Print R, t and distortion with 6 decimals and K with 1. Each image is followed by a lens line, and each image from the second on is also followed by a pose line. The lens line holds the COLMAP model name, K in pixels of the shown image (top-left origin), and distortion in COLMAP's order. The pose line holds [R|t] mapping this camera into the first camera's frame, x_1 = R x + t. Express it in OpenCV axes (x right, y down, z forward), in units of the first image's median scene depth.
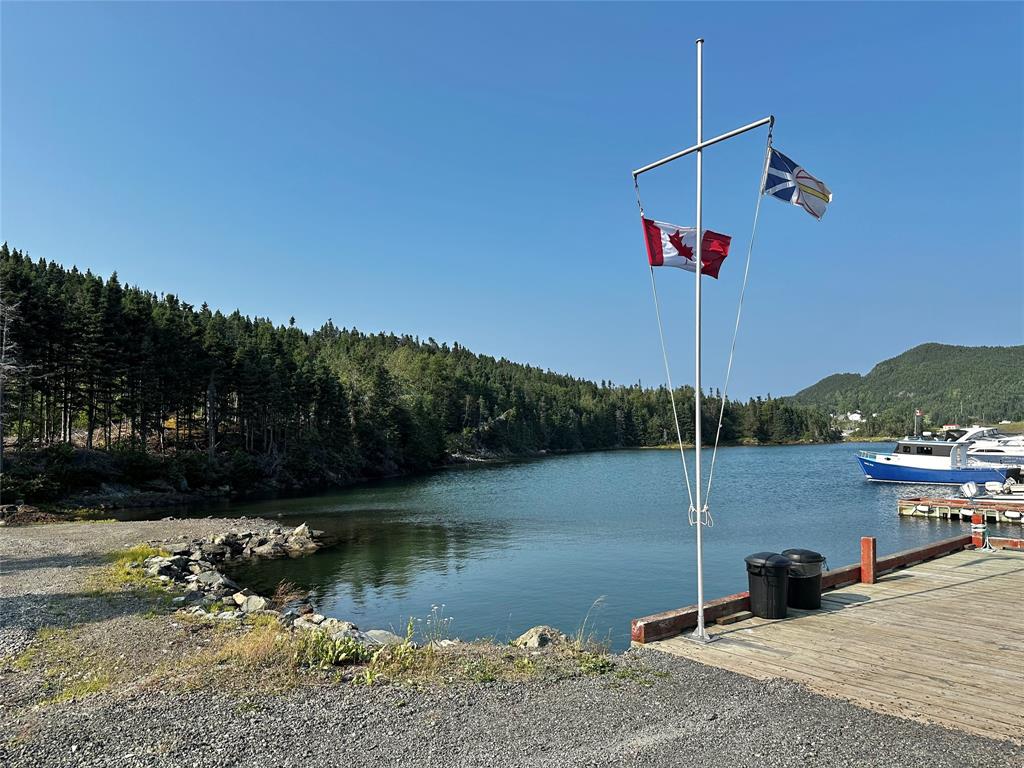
lens RADIAL K [[725.4, 0, 509.1], [0, 725.4, 378.5], [0, 0, 1]] dist [0.059512, -0.055585]
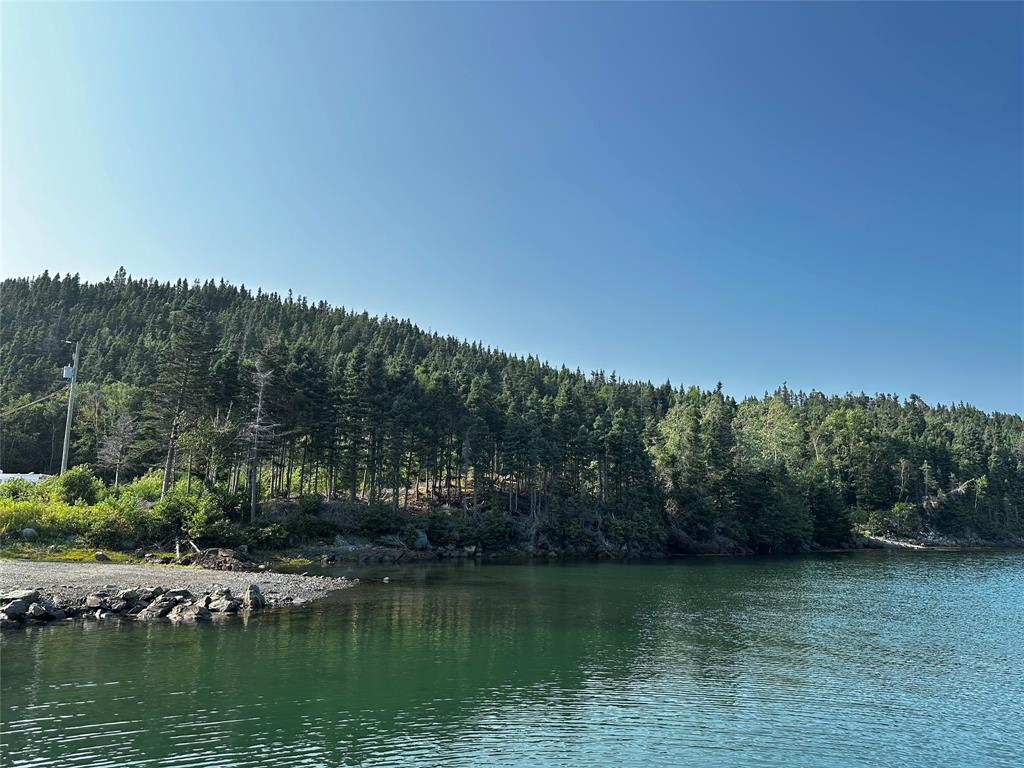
lens RADIAL K [[725.4, 0, 474.8], [0, 725.4, 383.8], [0, 0, 1]] dist [0.059512, -0.055585]
pose [[0.763161, -0.081561, -0.641041, 0.102337], [0.020193, 0.994528, -0.102497, 0.013875], [0.645893, 0.065277, 0.760632, 0.113666]]
